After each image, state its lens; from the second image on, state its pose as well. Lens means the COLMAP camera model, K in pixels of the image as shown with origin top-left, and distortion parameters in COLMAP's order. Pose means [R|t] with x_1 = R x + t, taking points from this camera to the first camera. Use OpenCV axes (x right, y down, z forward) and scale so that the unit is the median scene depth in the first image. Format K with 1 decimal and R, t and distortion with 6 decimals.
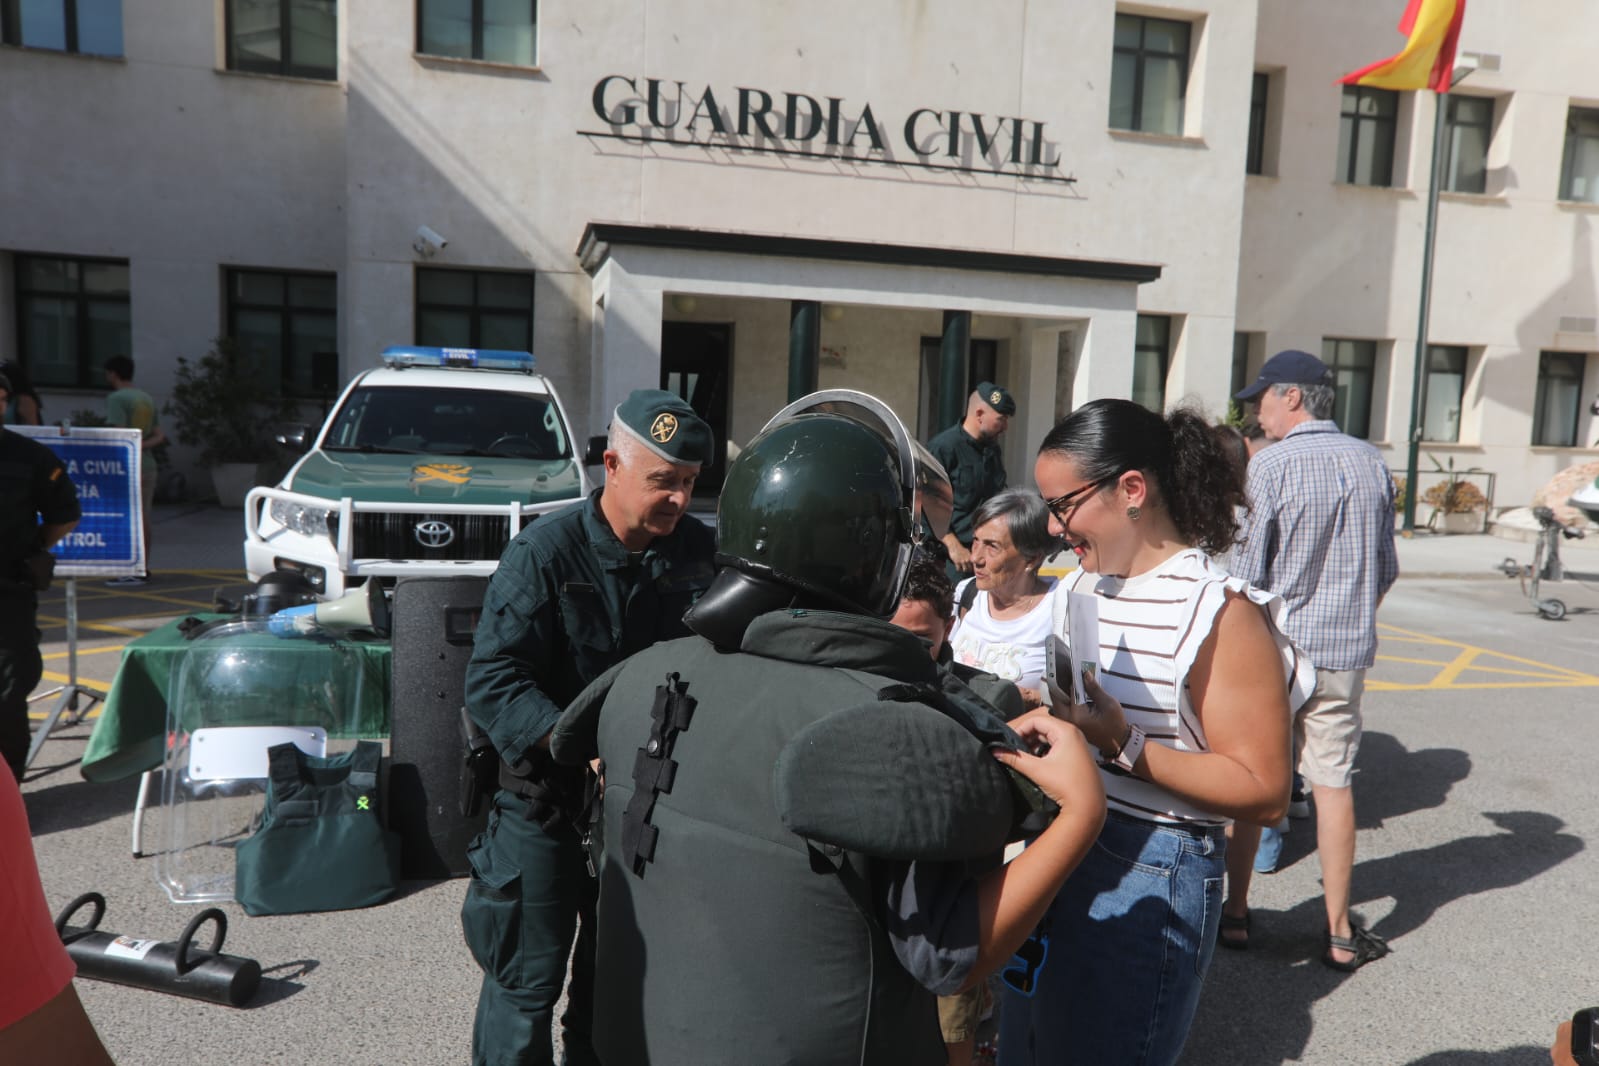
lens RADIAL K [[1217.2, 0, 850.2], [0, 1217.2, 535.1], [0, 0, 1]] dist [0.001480, 0.047144]
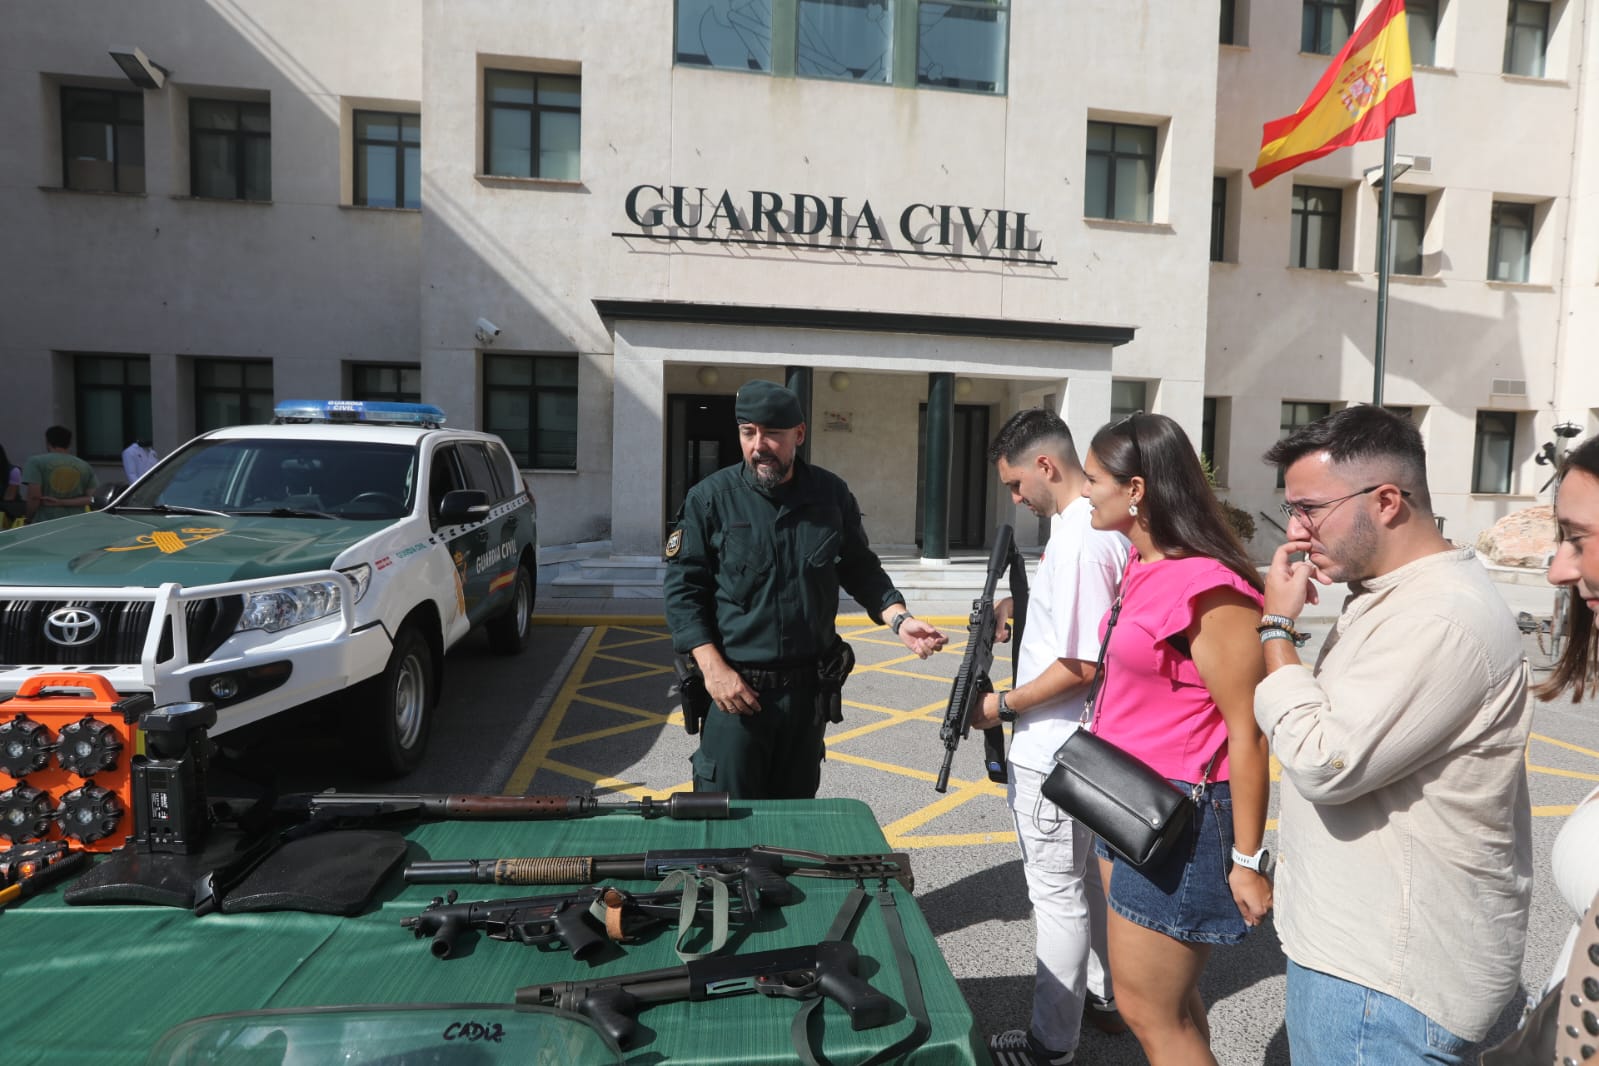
lens RADIAL K [[668.9, 0, 899.9], [0, 668.9, 529.2], [0, 0, 1]] dist [-0.033506, 0.006267]
pose [[0.993919, -0.007769, -0.109837, 0.112071], [0.004211, 0.999460, -0.032593, -0.026182], [0.110031, 0.031932, 0.993415, 0.398896]]
